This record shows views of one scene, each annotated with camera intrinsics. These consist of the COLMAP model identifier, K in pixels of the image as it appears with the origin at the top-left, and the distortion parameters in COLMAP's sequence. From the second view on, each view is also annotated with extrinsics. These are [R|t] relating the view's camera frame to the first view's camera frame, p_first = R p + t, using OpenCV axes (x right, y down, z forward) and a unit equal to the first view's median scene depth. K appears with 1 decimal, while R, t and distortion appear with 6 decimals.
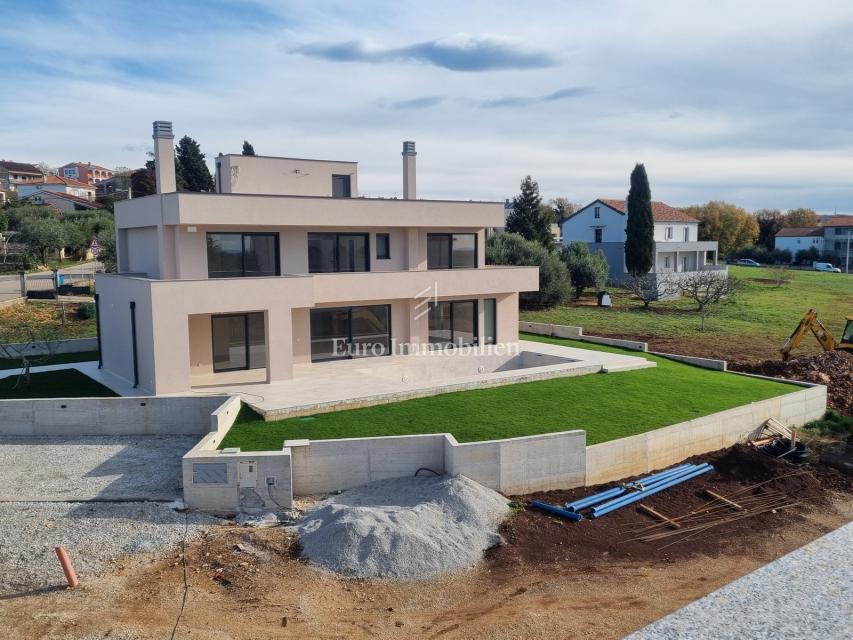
lens RADIAL K [[740.9, 0, 440.6], [0, 740.9, 311.1], [0, 0, 1]] dist [0.042669, -0.003919]
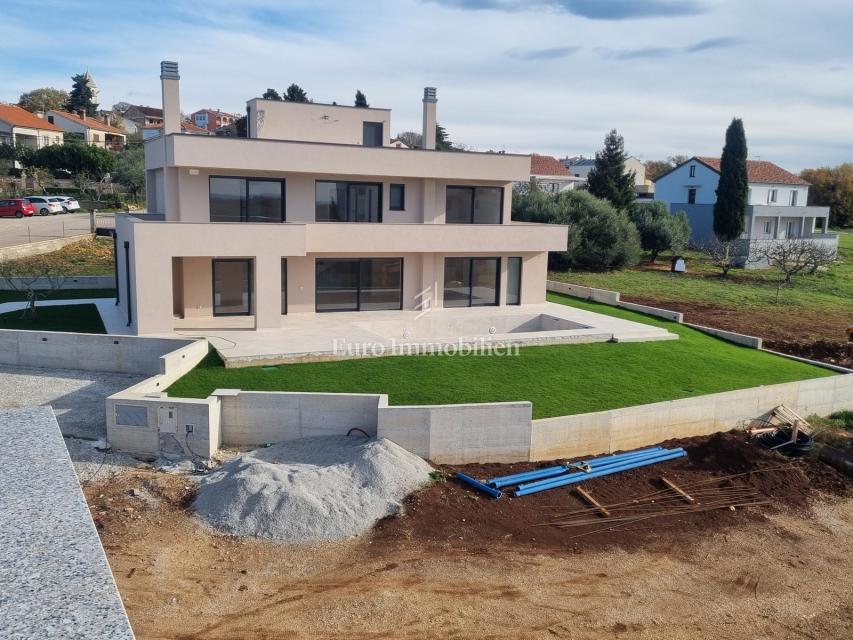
lens RADIAL K [[740.9, 0, 440.6], [0, 740.9, 311.1], [0, 0, 1]] dist [0.042669, -0.003919]
pose [[0.986693, 0.060277, -0.151006, 0.168454], [-0.051038, 0.996623, 0.064330, -0.005528], [0.154374, -0.055767, 0.986437, 0.058551]]
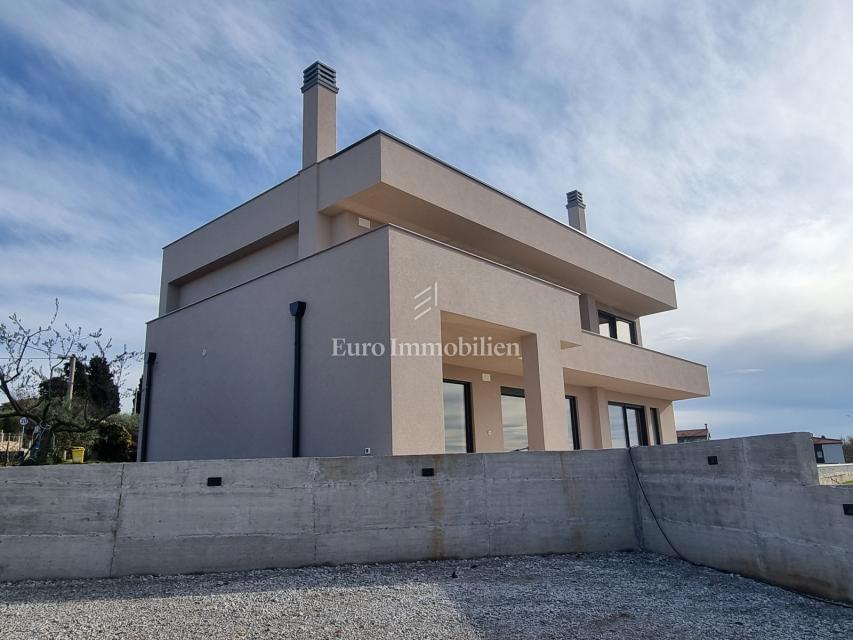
lens RADIAL K [[622.9, 0, 444.1], [0, 622.9, 308.7], [0, 0, 1]] dist [0.005731, -0.001532]
pose [[0.976331, 0.026279, 0.214679, -0.410332], [0.049656, 0.938842, -0.340750, 0.138277], [-0.210504, 0.343345, 0.915315, 0.605769]]
